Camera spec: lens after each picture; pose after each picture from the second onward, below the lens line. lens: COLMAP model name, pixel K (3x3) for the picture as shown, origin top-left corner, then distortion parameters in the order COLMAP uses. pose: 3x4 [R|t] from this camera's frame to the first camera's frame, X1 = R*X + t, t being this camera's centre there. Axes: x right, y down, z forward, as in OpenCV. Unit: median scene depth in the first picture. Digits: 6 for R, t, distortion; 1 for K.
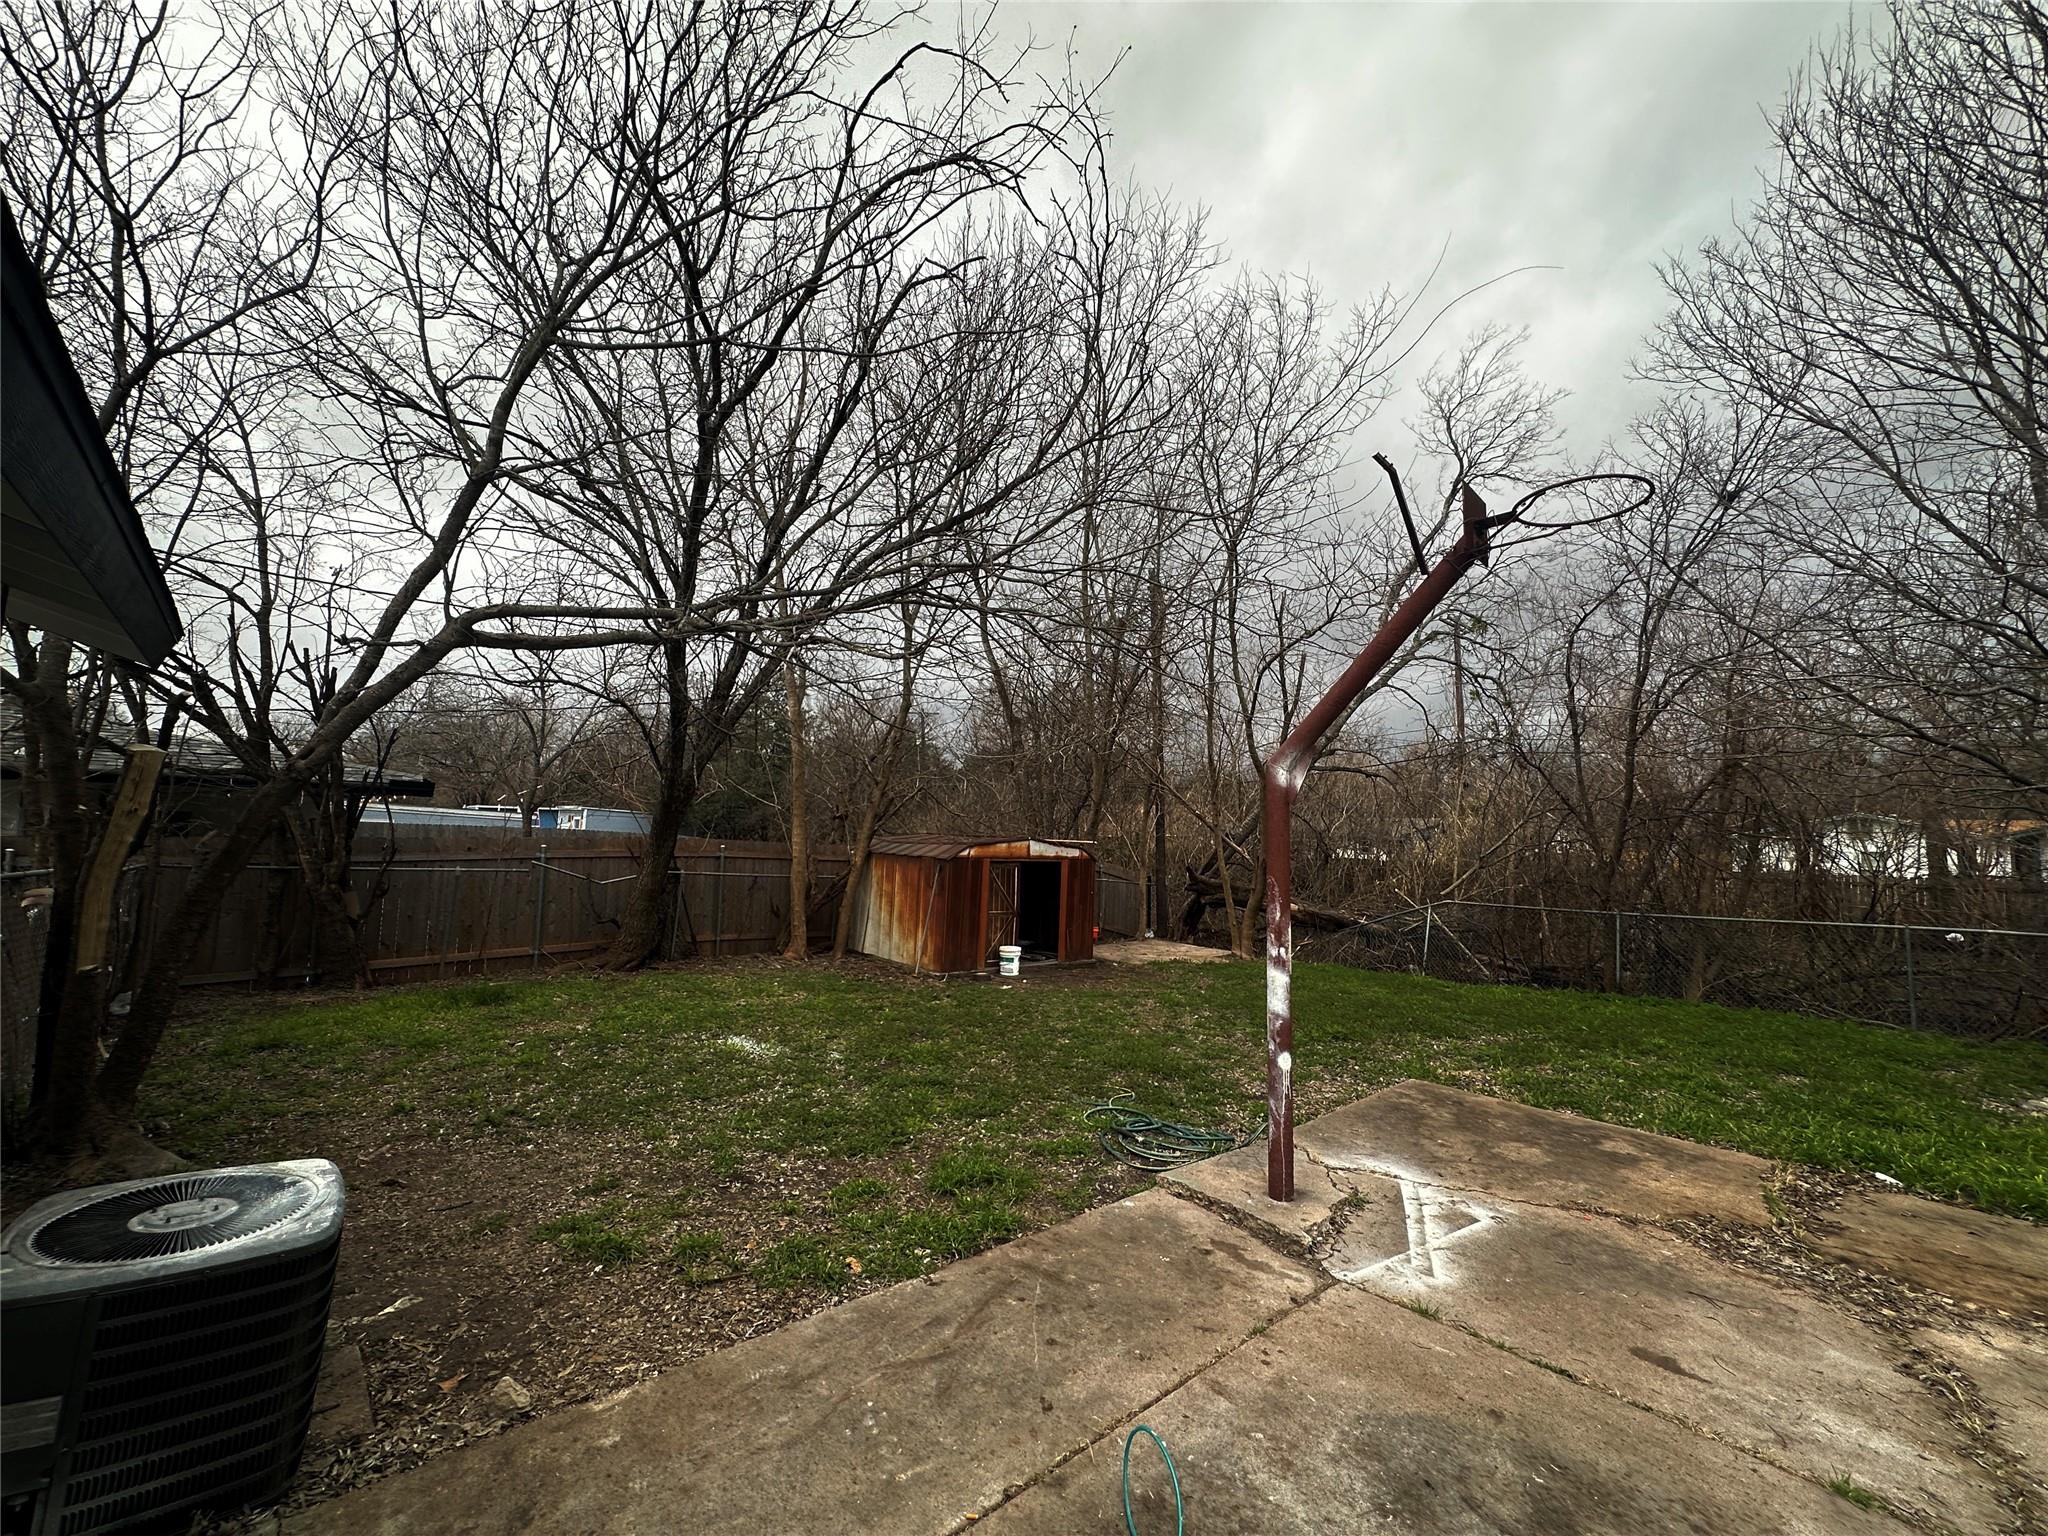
lens RADIAL K [[823.9, 0, 1024.0], [0, 823.9, 768.0], [0, 0, 1]] dist [0.001042, 0.000660]
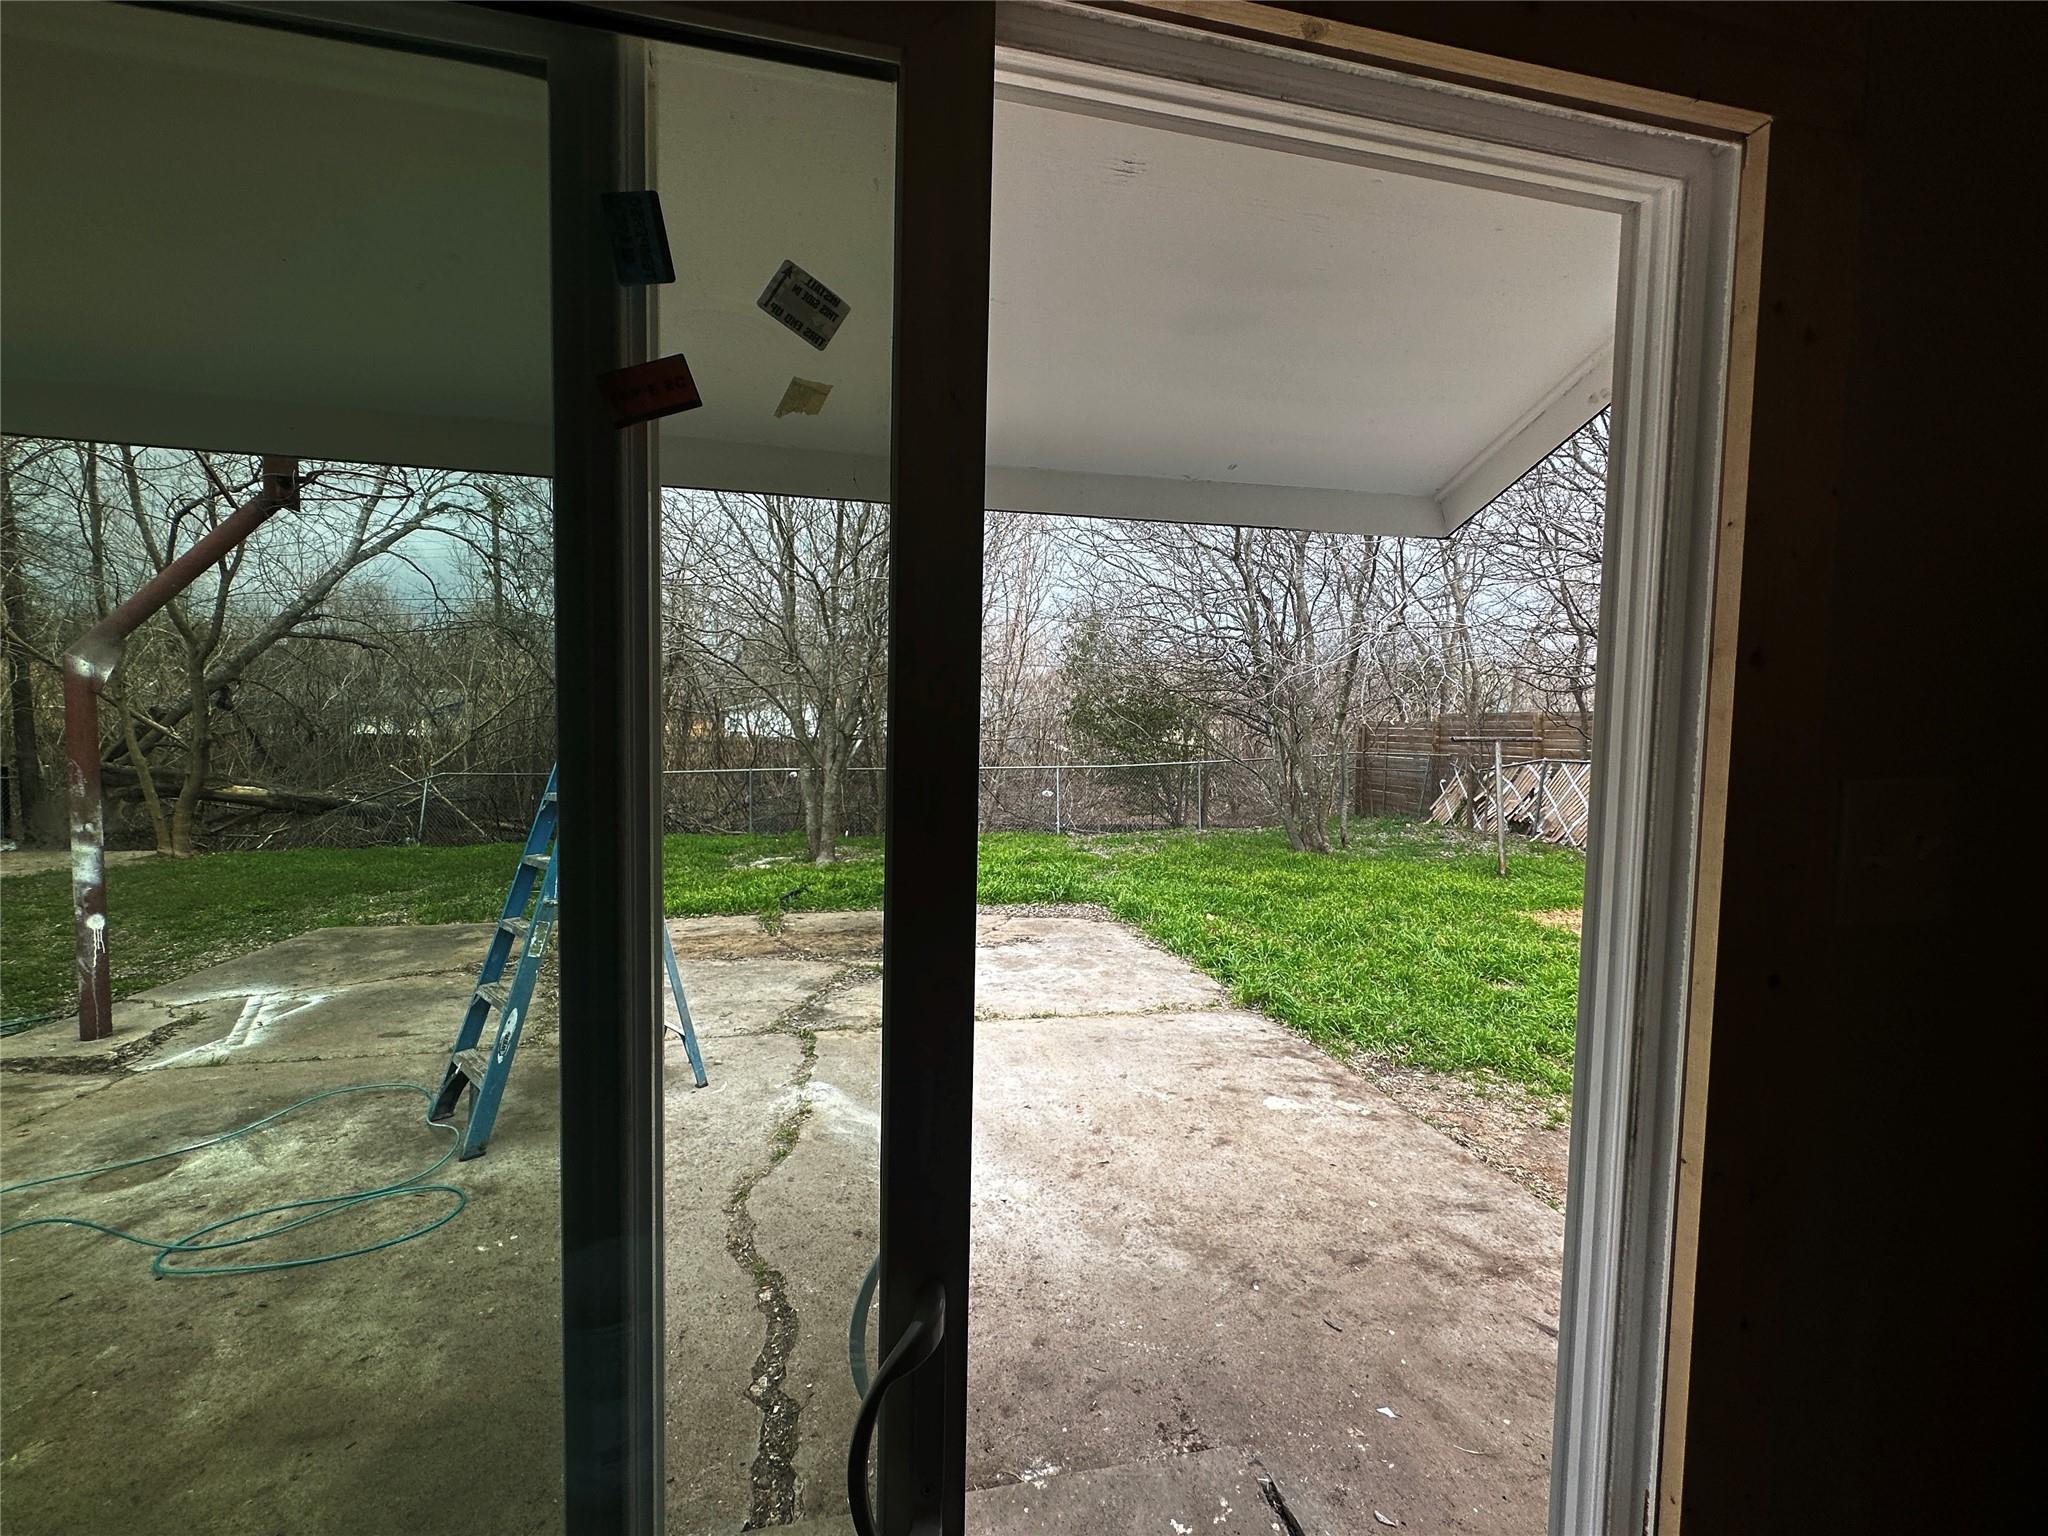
lens RADIAL K [[823.9, 0, 1024.0], [0, 823.9, 768.0], [0, 0, 1]] dist [0.001042, 0.000660]
pose [[0.525430, -0.061997, 0.848575, 0.037718], [-0.070818, 0.990694, 0.116230, -0.074005], [-0.847884, -0.121165, 0.516151, -0.631518]]
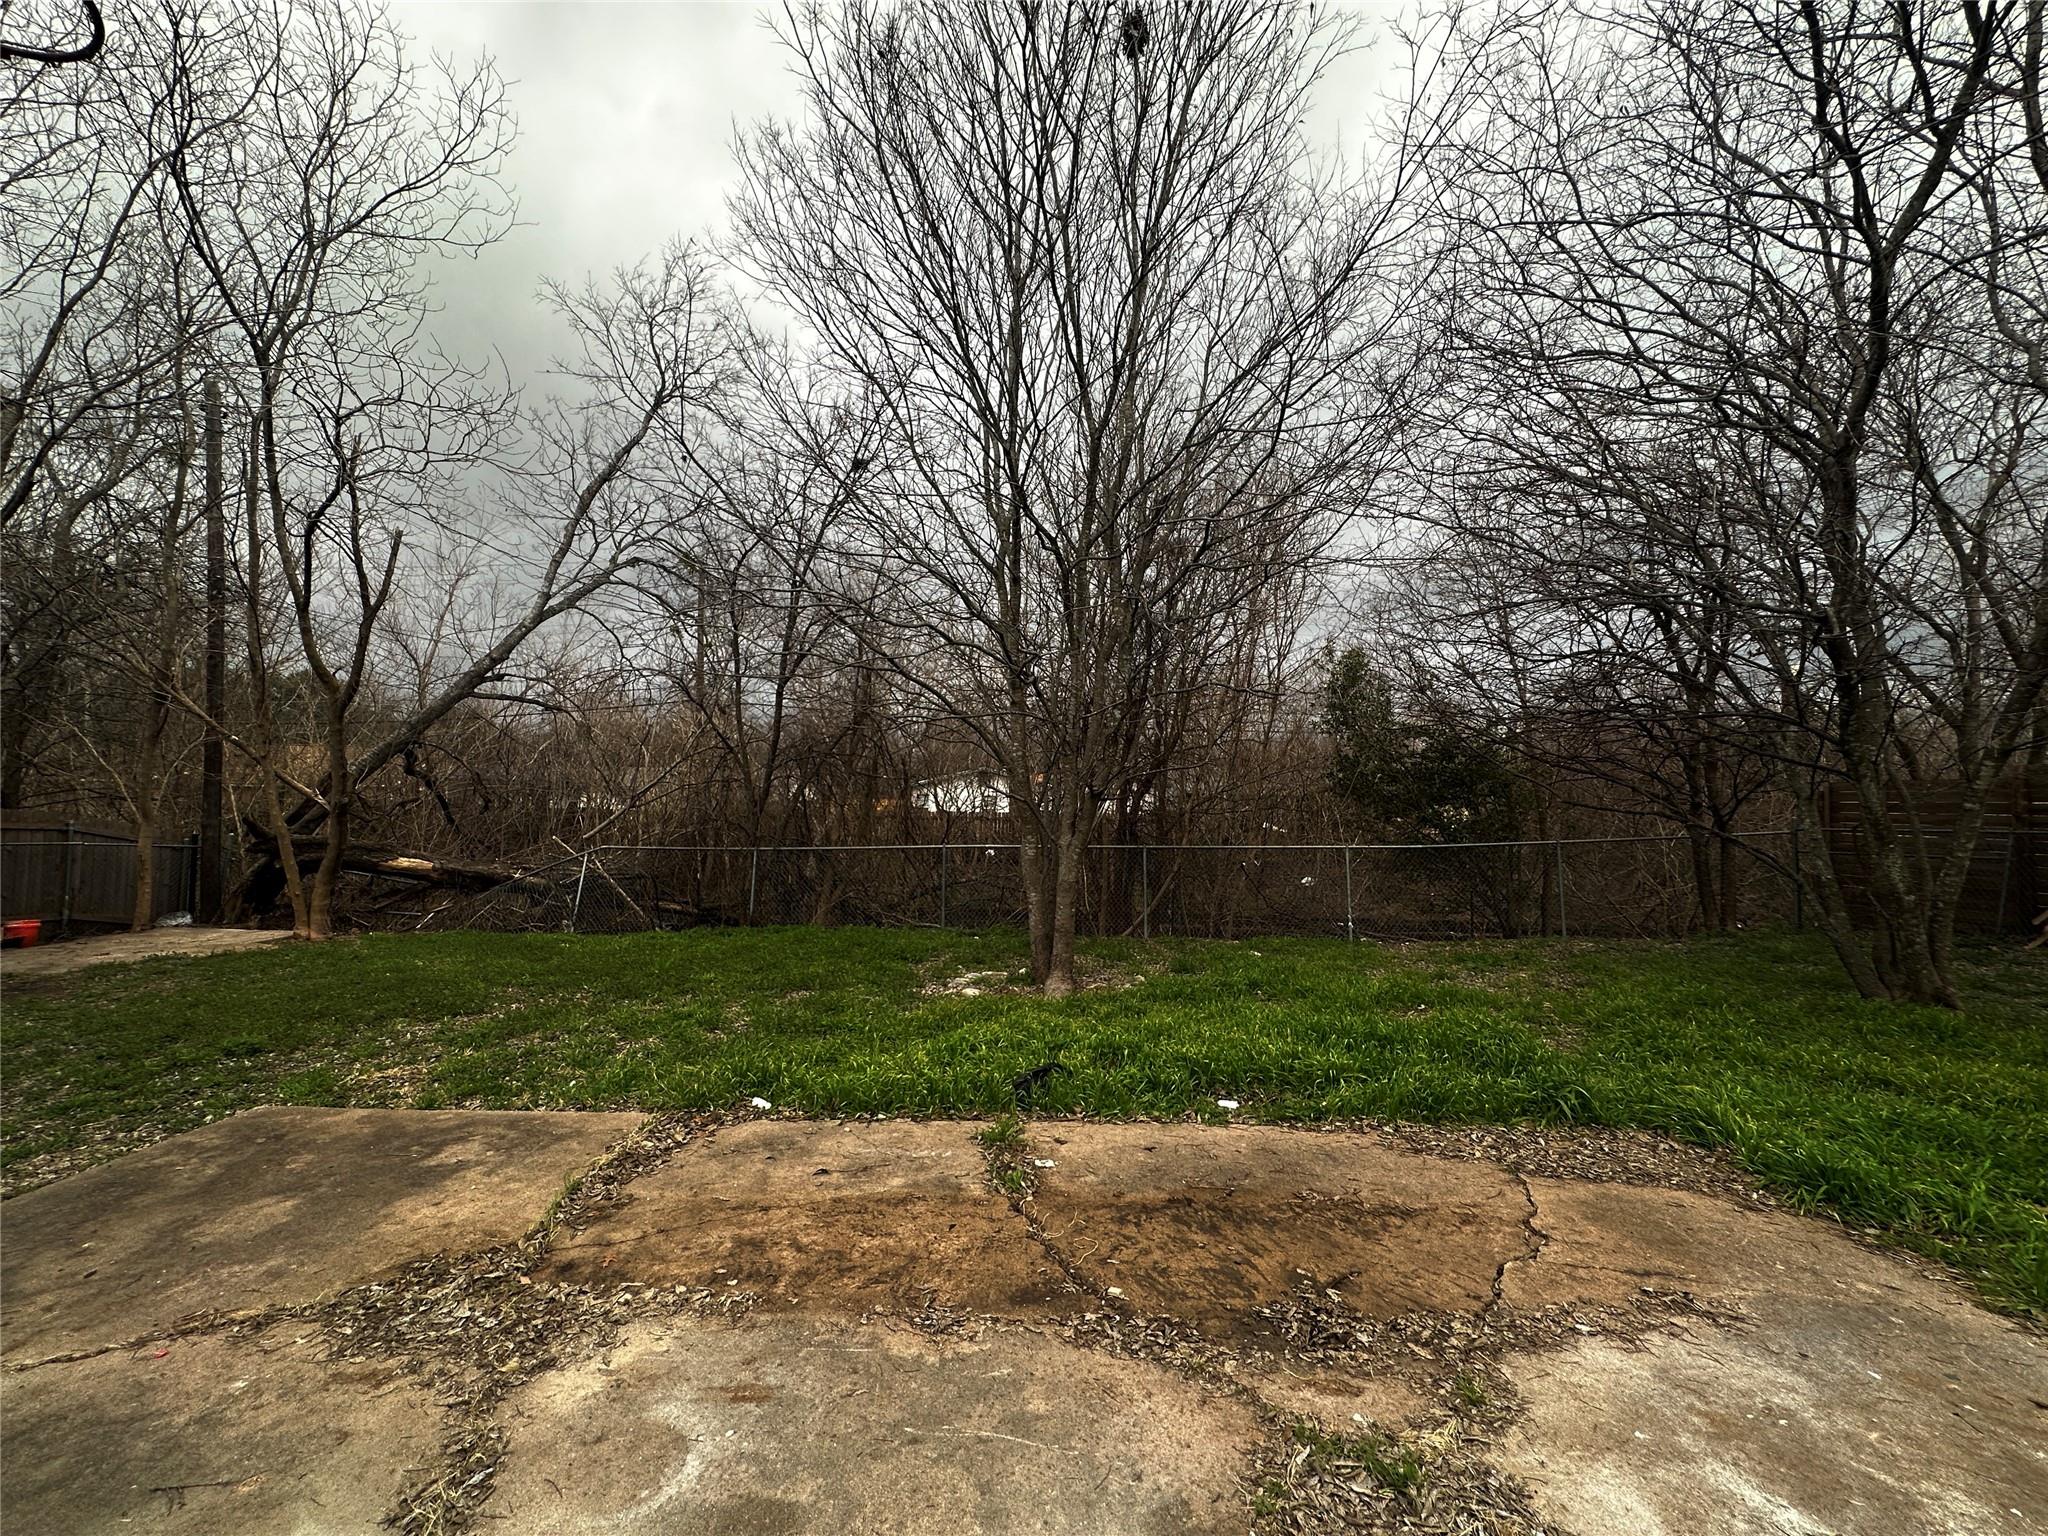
lens RADIAL K [[823.9, 0, 1024.0], [0, 823.9, 768.0], [0, 0, 1]] dist [0.001042, 0.000660]
pose [[0.691704, 0.015230, 0.722020, 0.660428], [-0.055861, 0.997911, 0.032467, 0.075557], [-0.720017, -0.062790, 0.691110, 0.174872]]
